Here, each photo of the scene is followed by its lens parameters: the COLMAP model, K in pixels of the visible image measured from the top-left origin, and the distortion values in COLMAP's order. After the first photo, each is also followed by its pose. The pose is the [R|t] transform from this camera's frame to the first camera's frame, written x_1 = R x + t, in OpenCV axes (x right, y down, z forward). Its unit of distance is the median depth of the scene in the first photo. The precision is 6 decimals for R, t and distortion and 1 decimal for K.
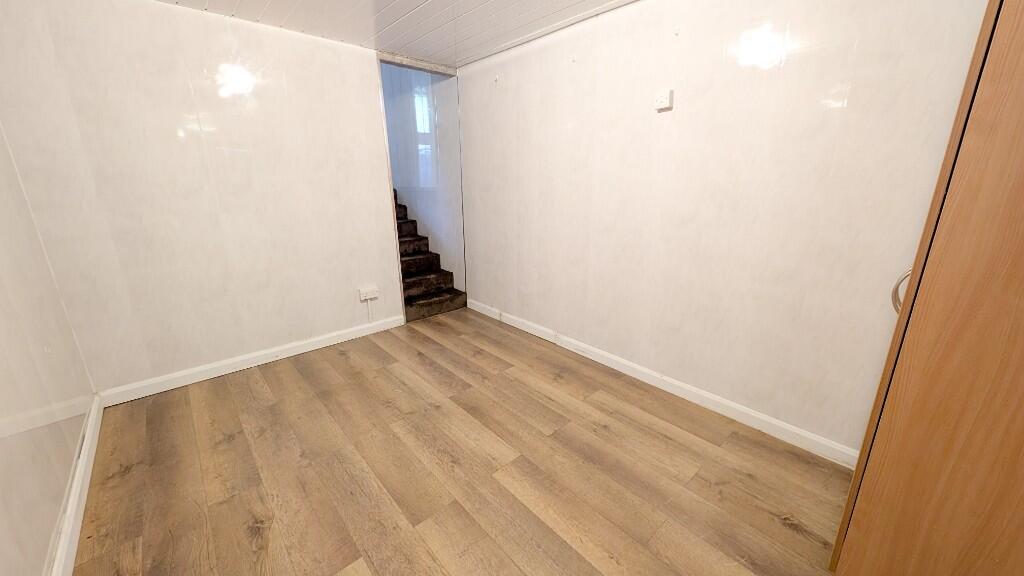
lens RADIAL K [[378.8, 0, 512.7], [0, 378.8, 287.1], [0, 0, 1]] dist [0.002243, -0.000148]
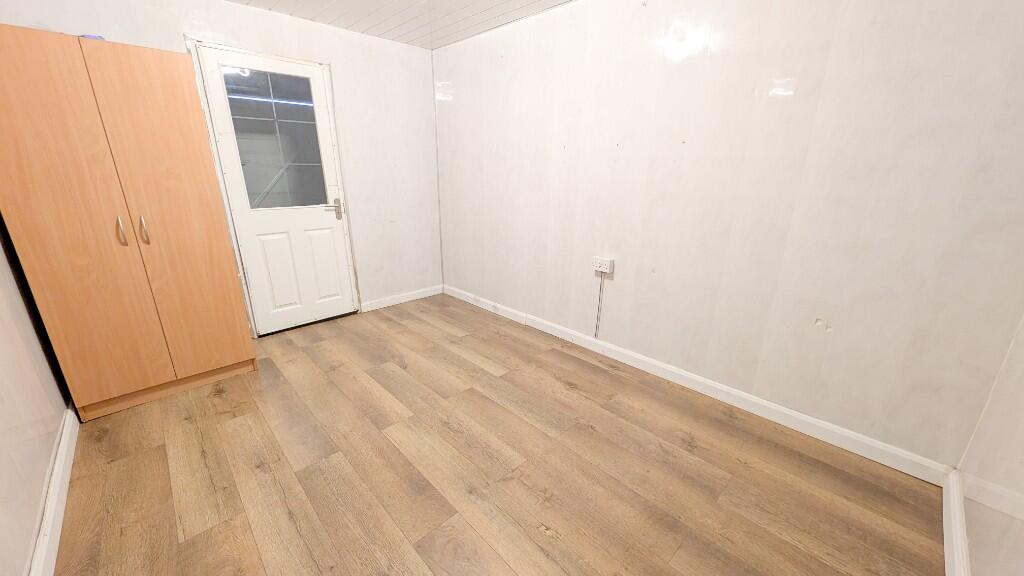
lens RADIAL K [[378.8, 0, 512.1], [0, 378.8, 288.8], [0, 0, 1]] dist [0.002243, -0.000148]
pose [[-0.999596, -0.001746, -0.028359, -0.298805], [-0.017147, 0.832916, 0.553133, -0.445020], [0.022655, 0.553396, -0.832610, 1.631249]]
